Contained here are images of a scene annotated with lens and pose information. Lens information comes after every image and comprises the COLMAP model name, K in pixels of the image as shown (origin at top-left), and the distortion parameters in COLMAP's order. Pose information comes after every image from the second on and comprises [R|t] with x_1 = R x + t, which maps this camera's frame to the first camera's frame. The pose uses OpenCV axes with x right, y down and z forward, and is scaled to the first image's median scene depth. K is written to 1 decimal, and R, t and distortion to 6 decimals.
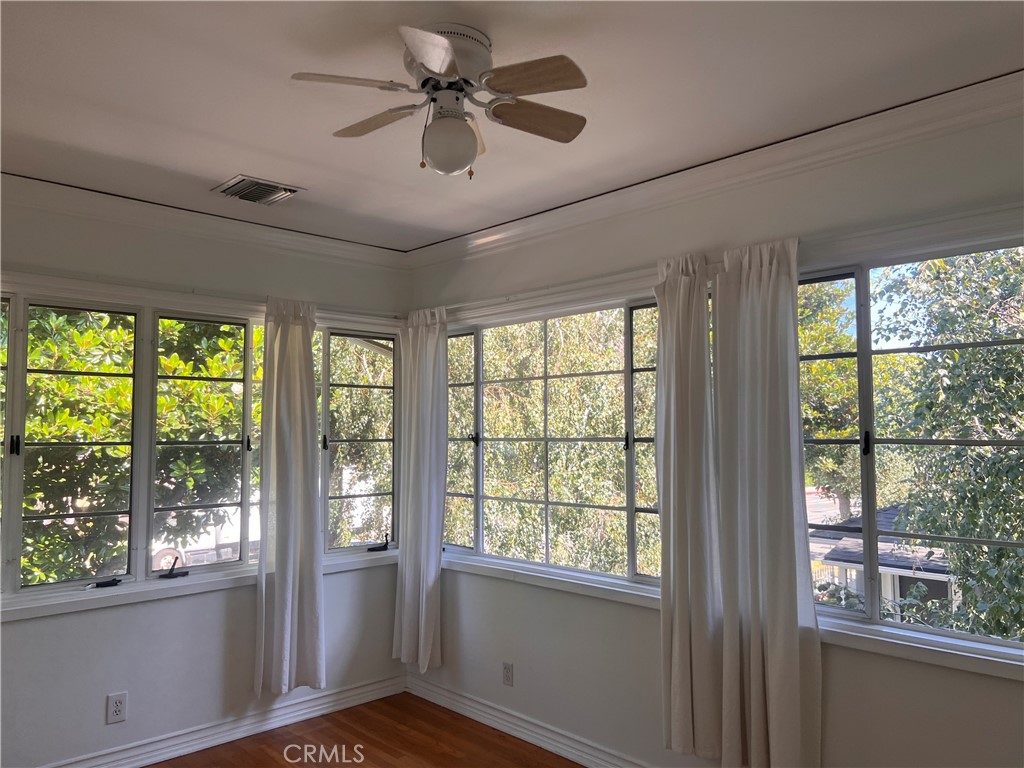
lens RADIAL K [[774.8, 0, 515.3], [0, 774.8, 386.0], [0, 0, 1]] dist [0.057028, -0.071300]
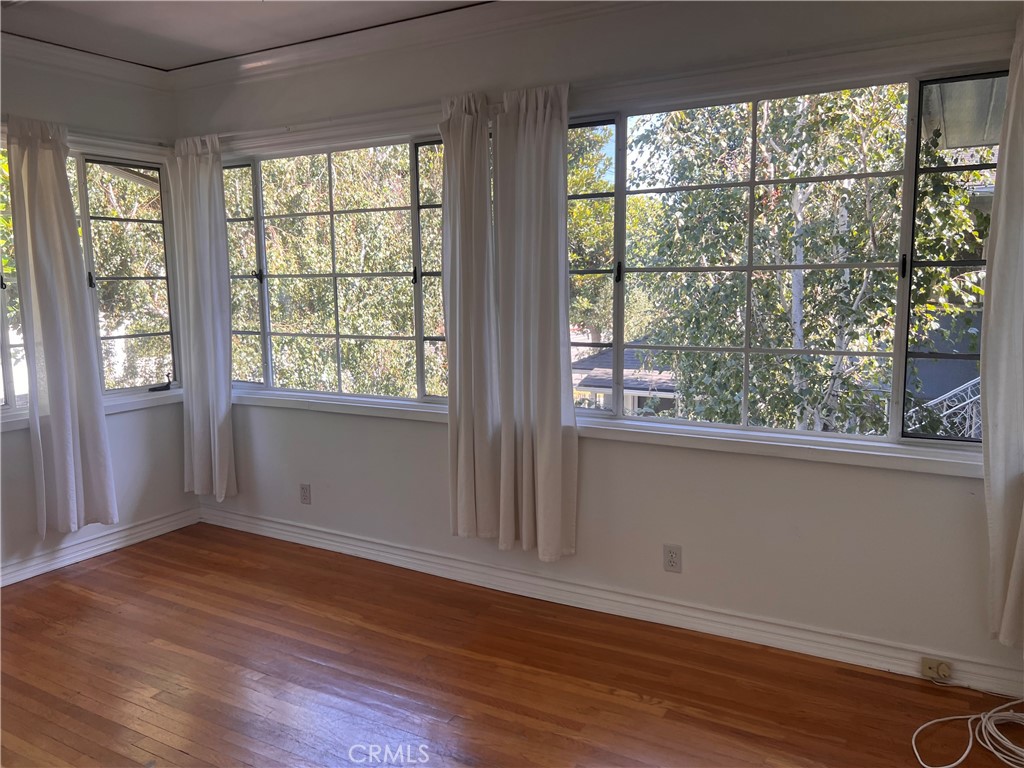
lens RADIAL K [[774.8, 0, 512.6], [0, 774.8, 384.8], [0, 0, 1]] dist [0.057028, -0.071300]
pose [[0.958162, -0.047279, 0.282293, -0.030762], [-0.008739, 0.980972, 0.193954, 0.009497], [-0.286092, -0.188306, 0.939517, -0.062785]]
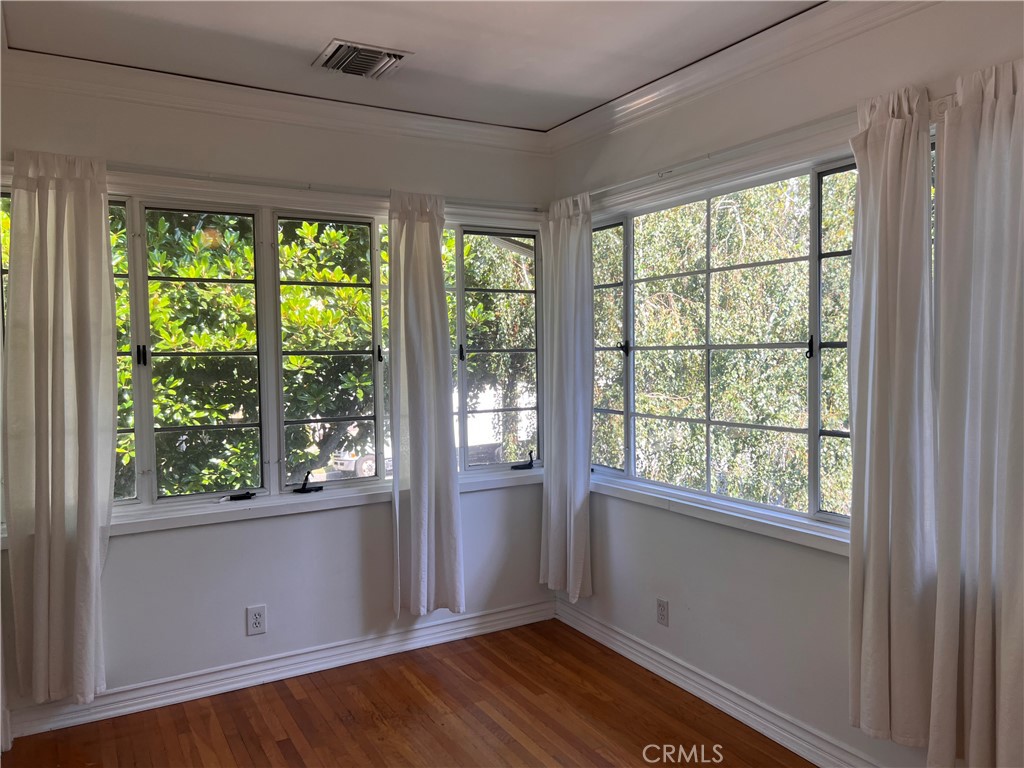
lens RADIAL K [[774.8, 0, 512.1], [0, 774.8, 385.4], [0, 0, 1]] dist [0.057028, -0.071300]
pose [[0.971694, 0.002500, -0.236231, 0.031712], [0.023530, 0.993947, 0.107307, 0.015571], [0.235070, -0.109829, 0.965754, 0.134341]]
